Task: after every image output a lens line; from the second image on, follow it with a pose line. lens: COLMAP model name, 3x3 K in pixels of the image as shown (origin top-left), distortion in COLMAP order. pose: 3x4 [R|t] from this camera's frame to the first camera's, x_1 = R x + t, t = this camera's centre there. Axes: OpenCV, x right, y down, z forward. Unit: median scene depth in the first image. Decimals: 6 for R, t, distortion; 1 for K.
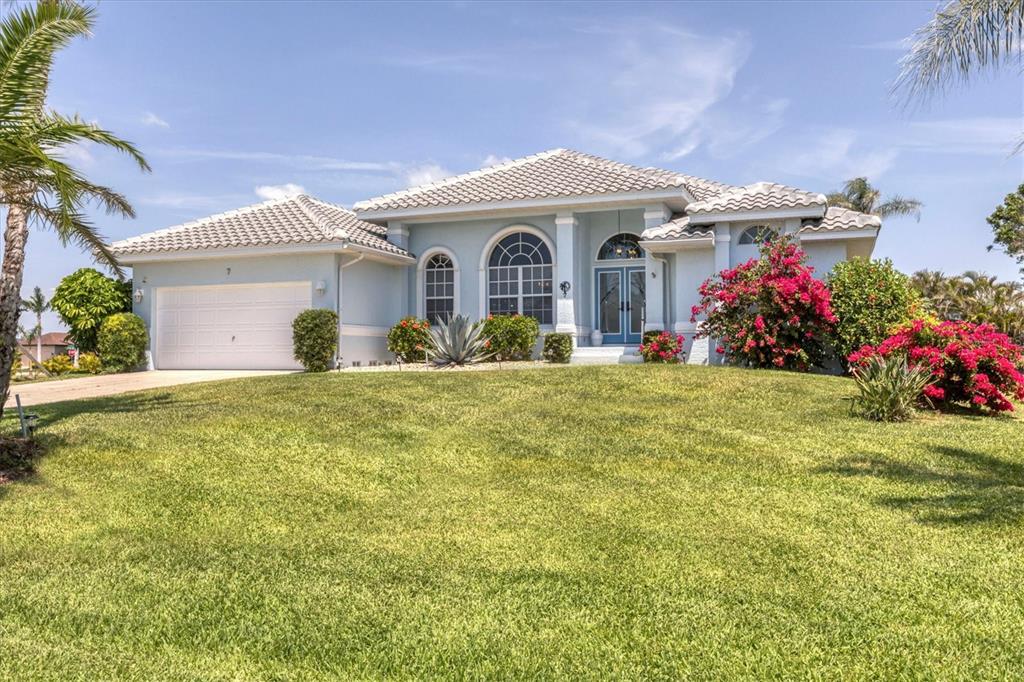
lens RADIAL K [[830.9, 0, 512.0], [0, 830.9, 341.0], [0, 0, 1]] dist [0.003247, 0.001784]
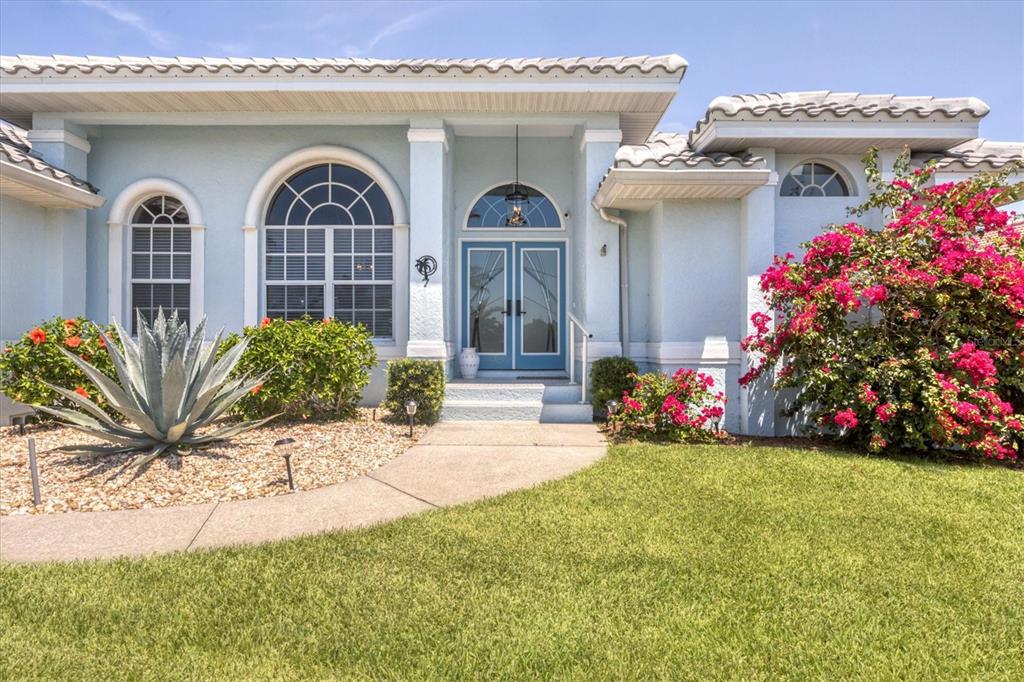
lens RADIAL K [[566.5, 0, 512.0], [0, 566.5, 341.0], [0, 0, 1]] dist [-0.001653, -0.000163]
pose [[0.934359, 0.006336, 0.356277, -0.009551], [-0.012095, 0.999830, 0.013939, -0.023538], [-0.356128, -0.017333, 0.934277, 0.619355]]
